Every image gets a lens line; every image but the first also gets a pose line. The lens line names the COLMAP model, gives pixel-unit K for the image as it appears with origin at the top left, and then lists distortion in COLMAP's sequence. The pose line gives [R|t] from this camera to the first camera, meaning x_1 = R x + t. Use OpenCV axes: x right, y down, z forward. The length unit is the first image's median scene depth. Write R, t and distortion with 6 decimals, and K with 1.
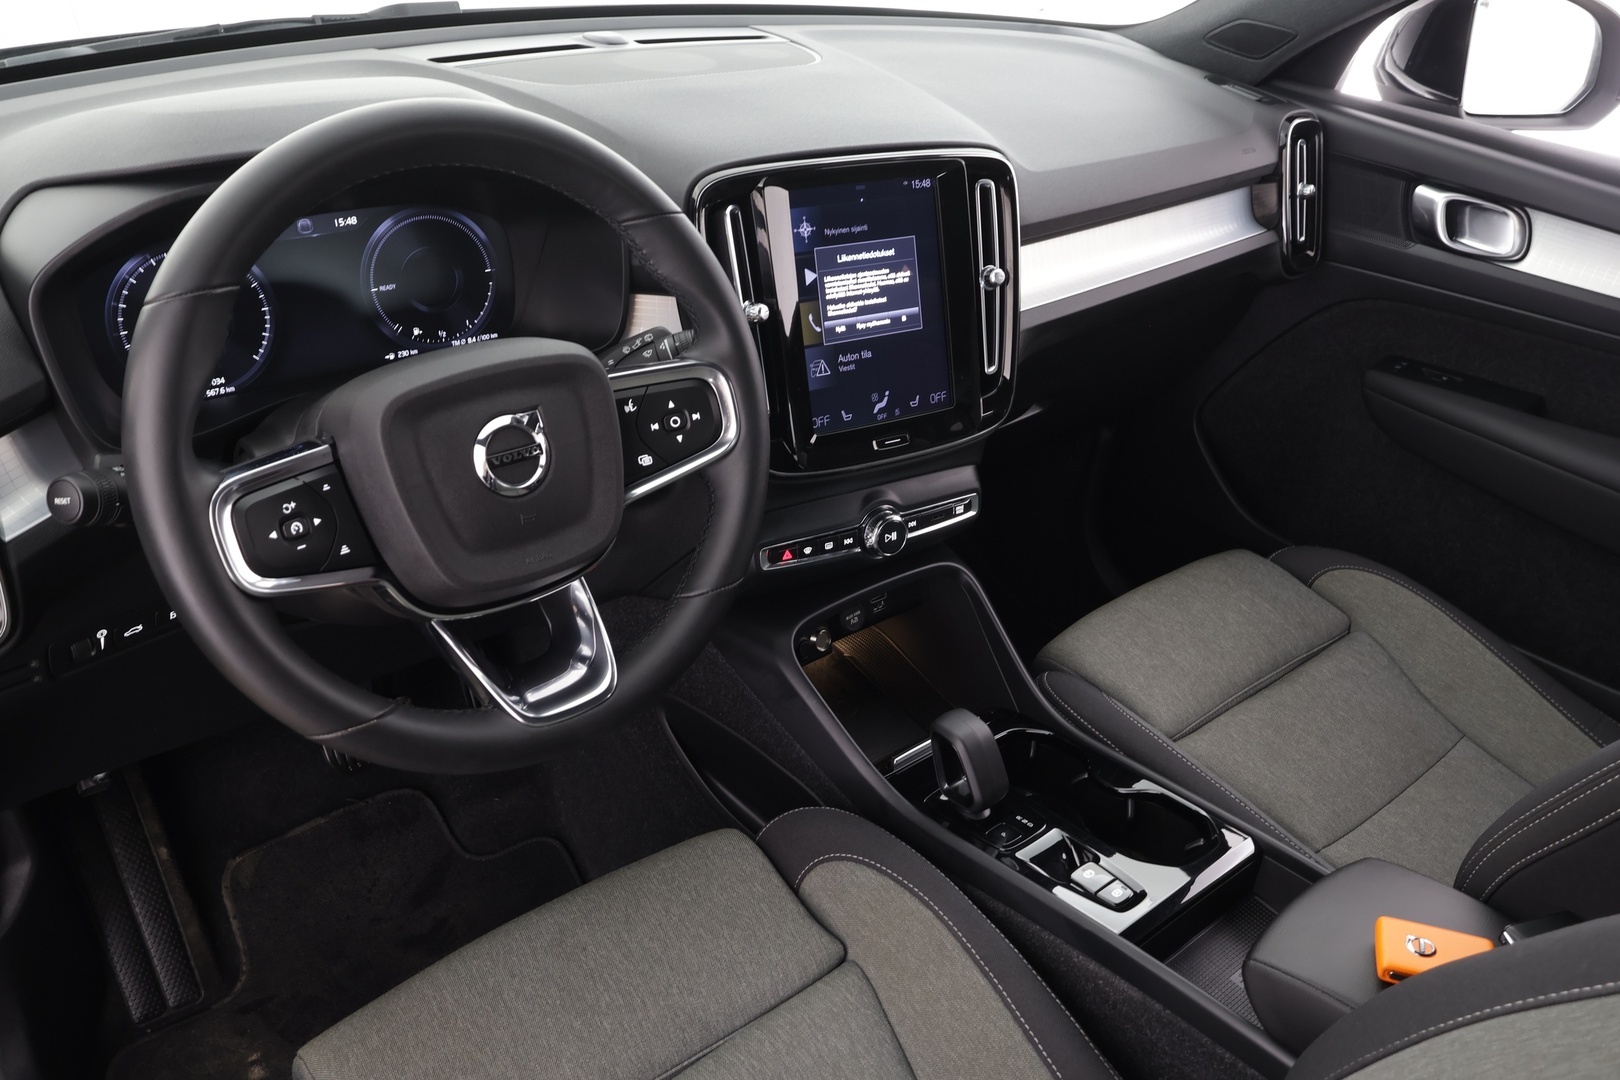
lens RADIAL K [[1274.3, 0, 810.0], [0, 1274.3, 540.0], [0, 0, 1]] dist [0.005091, -0.002957]
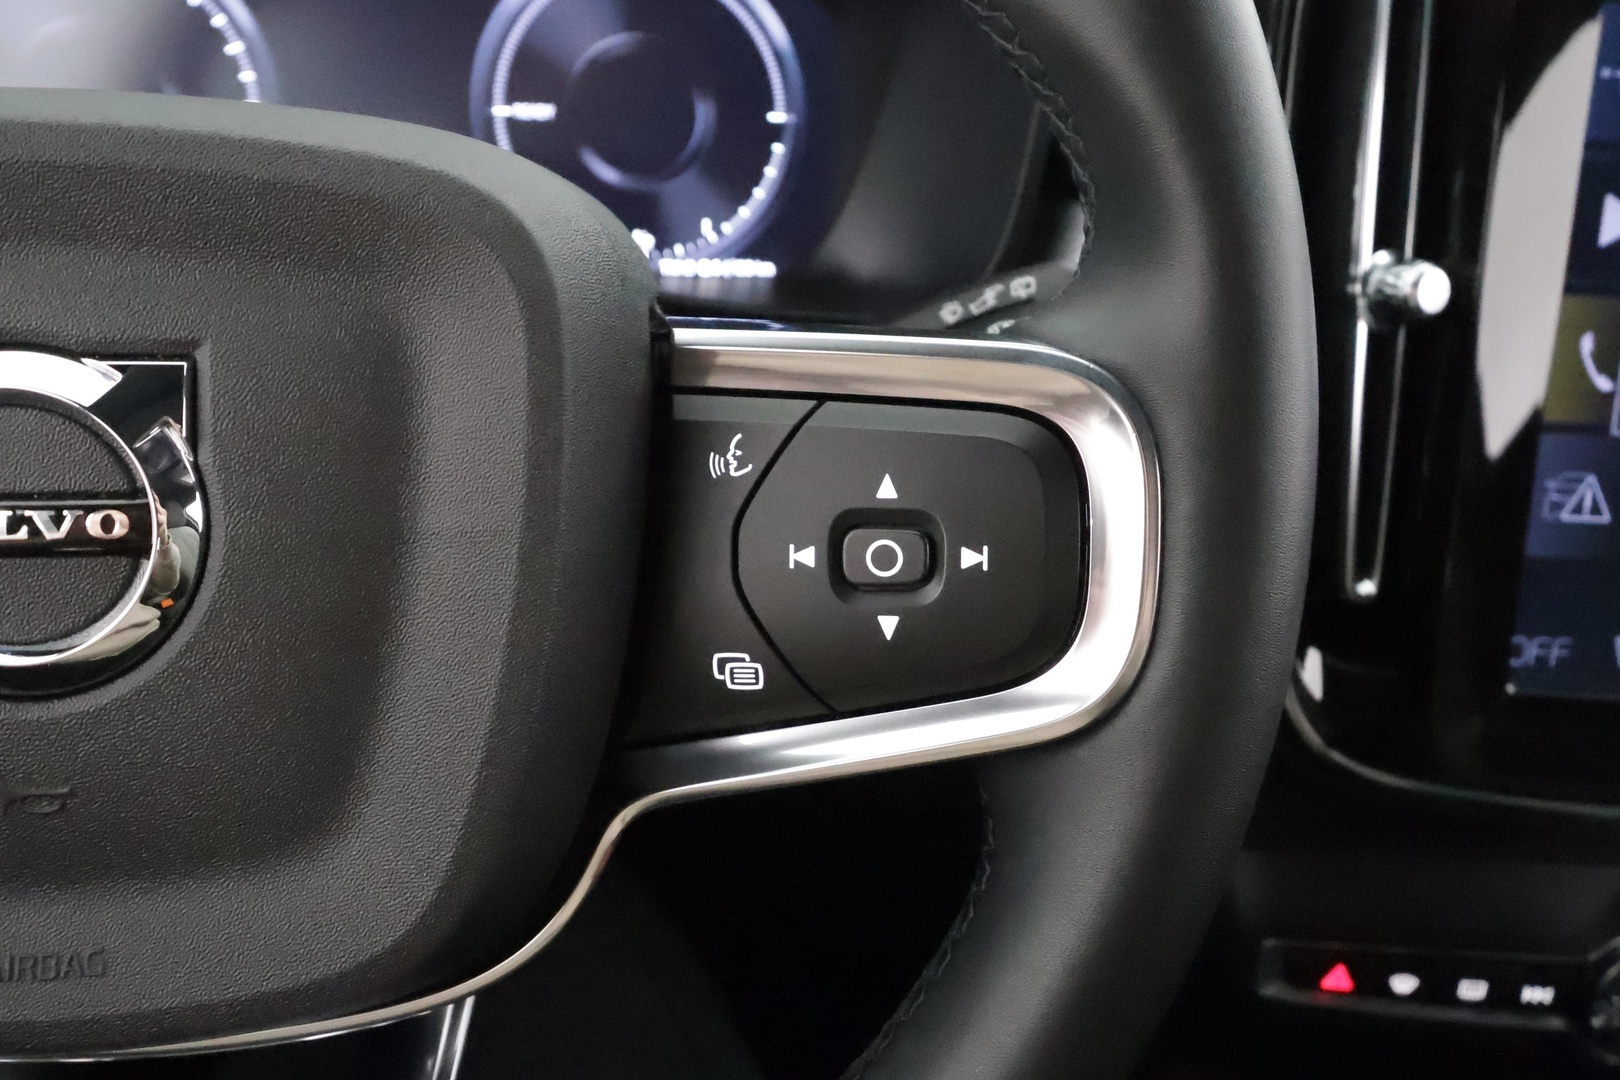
lens RADIAL K [[1346.8, 0, 832.8], [0, 1346.8, 542.5], [0, 0, 1]] dist [0.124724, -0.165059]
pose [[0.853182, 0.239687, -0.463283, 0.011001], [-0.268015, 0.963402, 0.004856, -0.071784], [0.447492, 0.120024, 0.886197, 0.585342]]
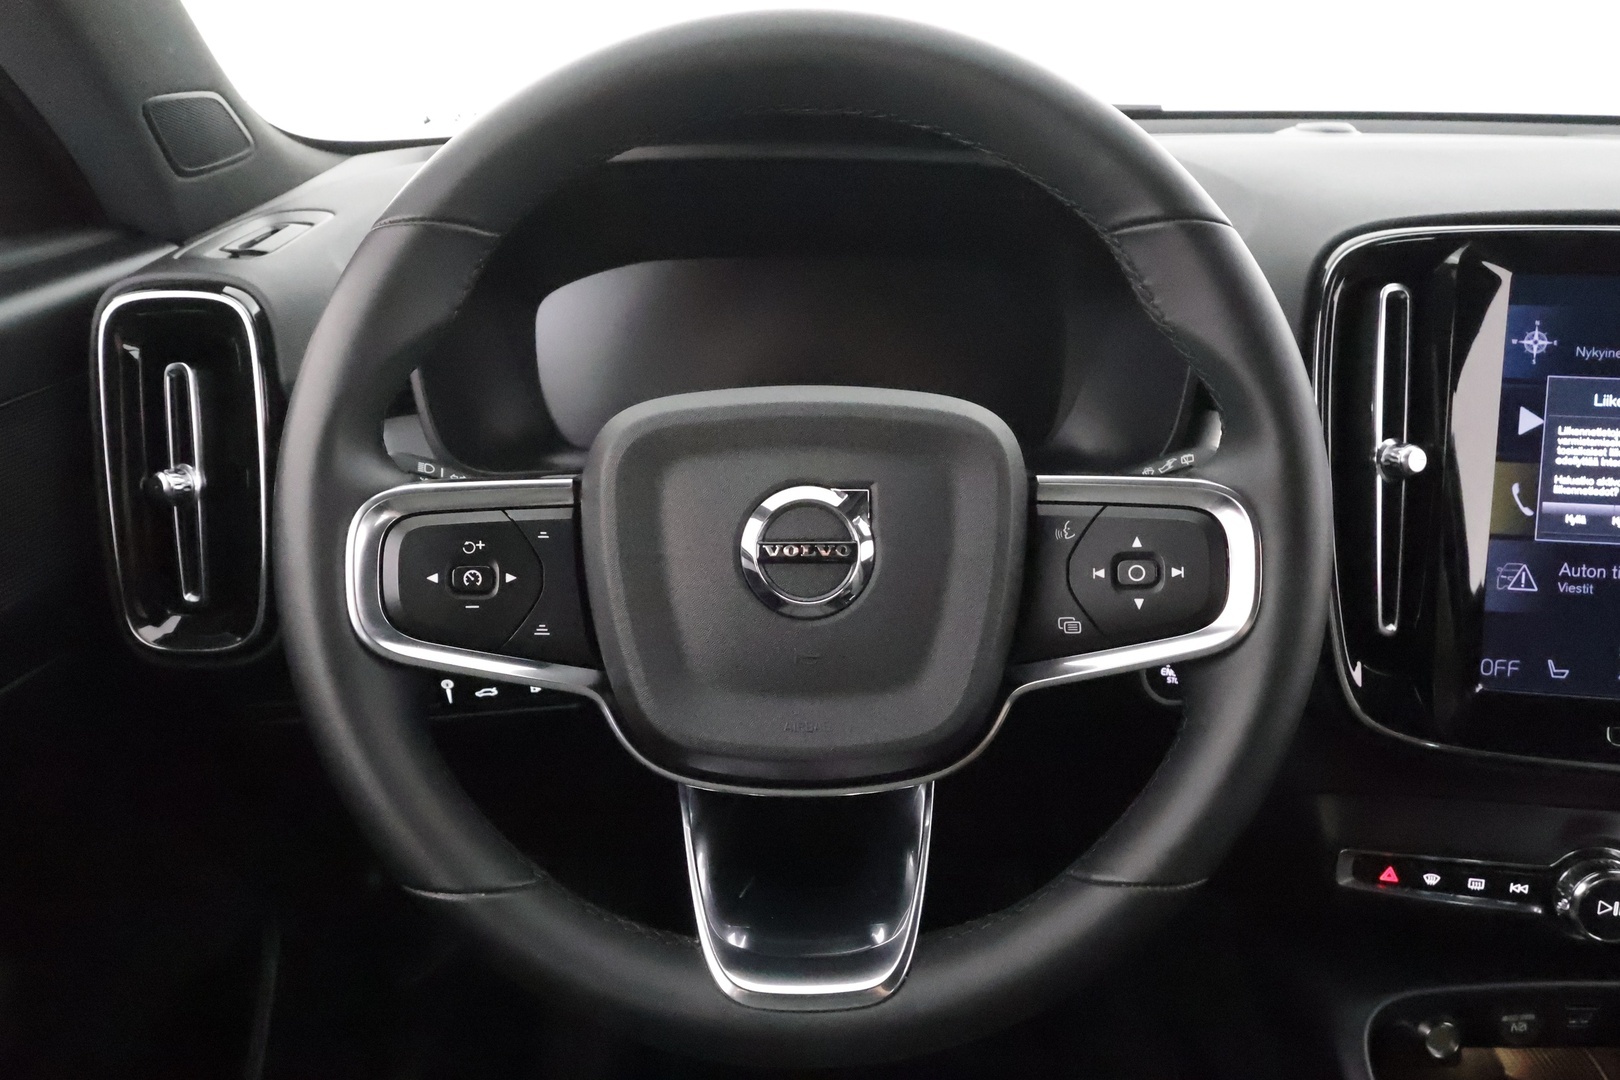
lens RADIAL K [[1174.0, 0, 810.0], [0, 1174.0, 540.0], [0, 0, 1]] dist [-0.000031, 0.000408]
pose [[0.773434, 0.175694, -0.609041, 0.080272], [-0.278587, 0.957268, -0.077635, -0.019803], [0.569376, 0.229717, 0.789330, 0.386464]]
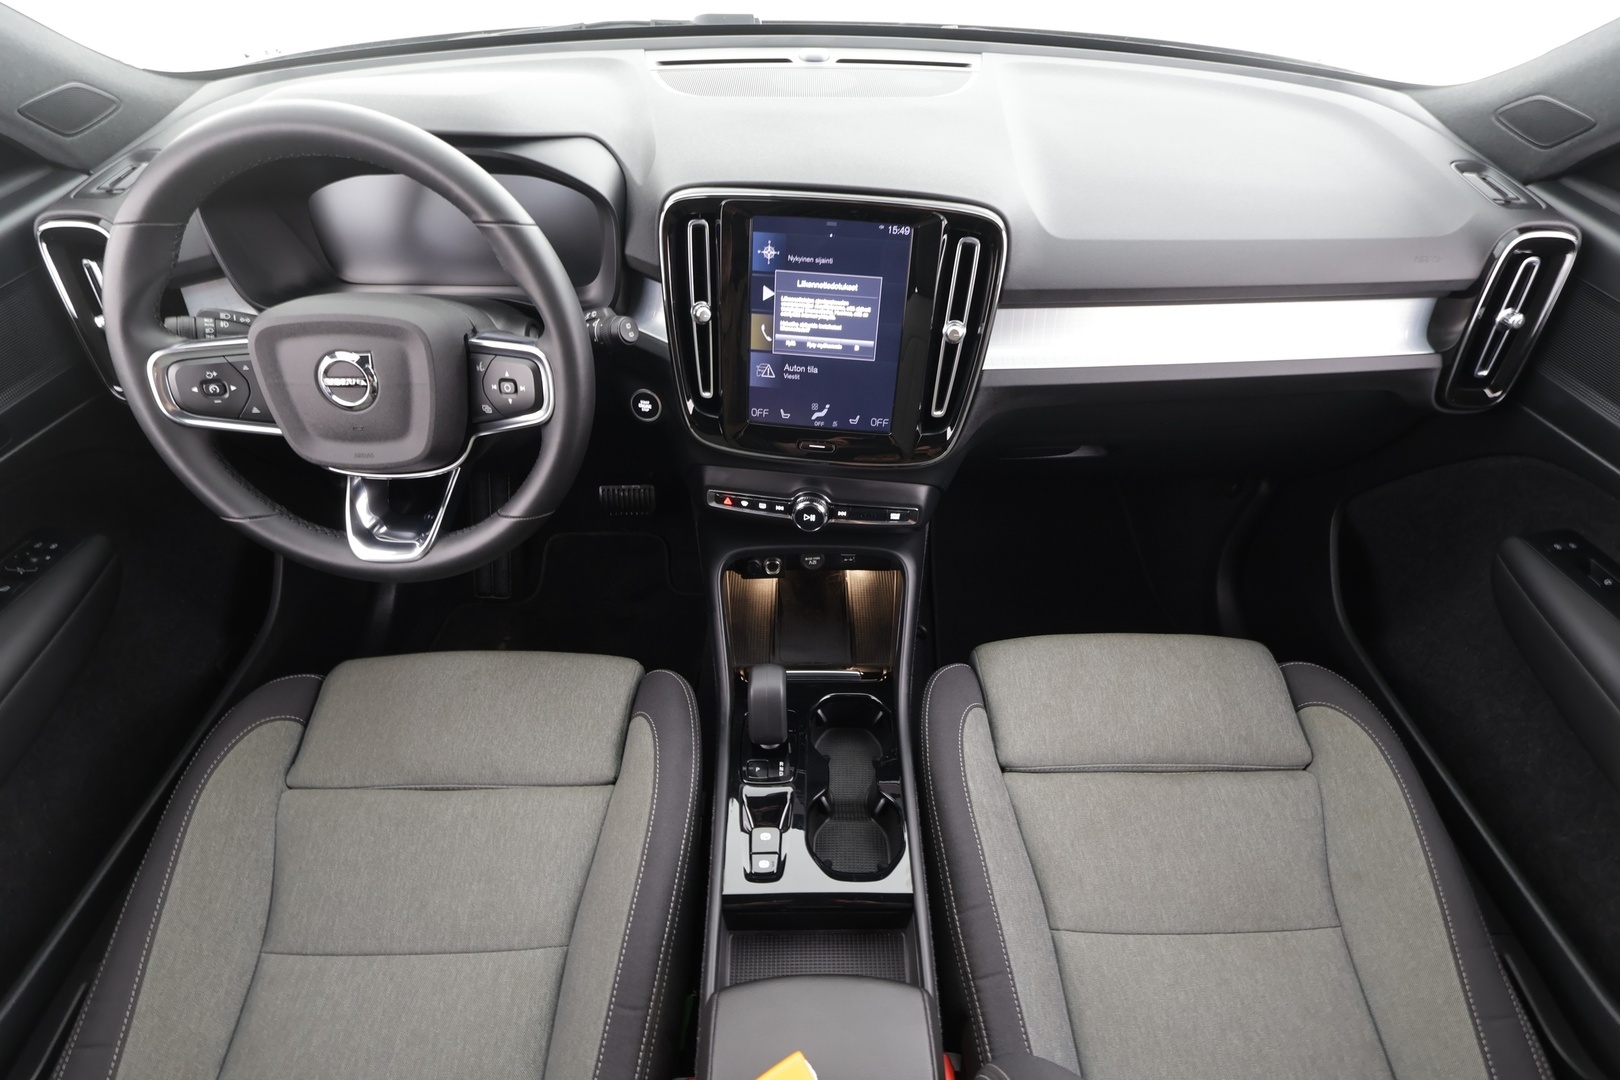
lens RADIAL K [[754.1, 0, 810.0], [0, 754.1, 540.0], [0, 0, 1]] dist [-0.008560, 0.005550]
pose [[0.773933, 0.402960, -0.488520, 0.451833], [-0.285059, 0.910531, 0.299458, -0.212367], [0.565482, -0.092504, 0.819557, 0.413332]]
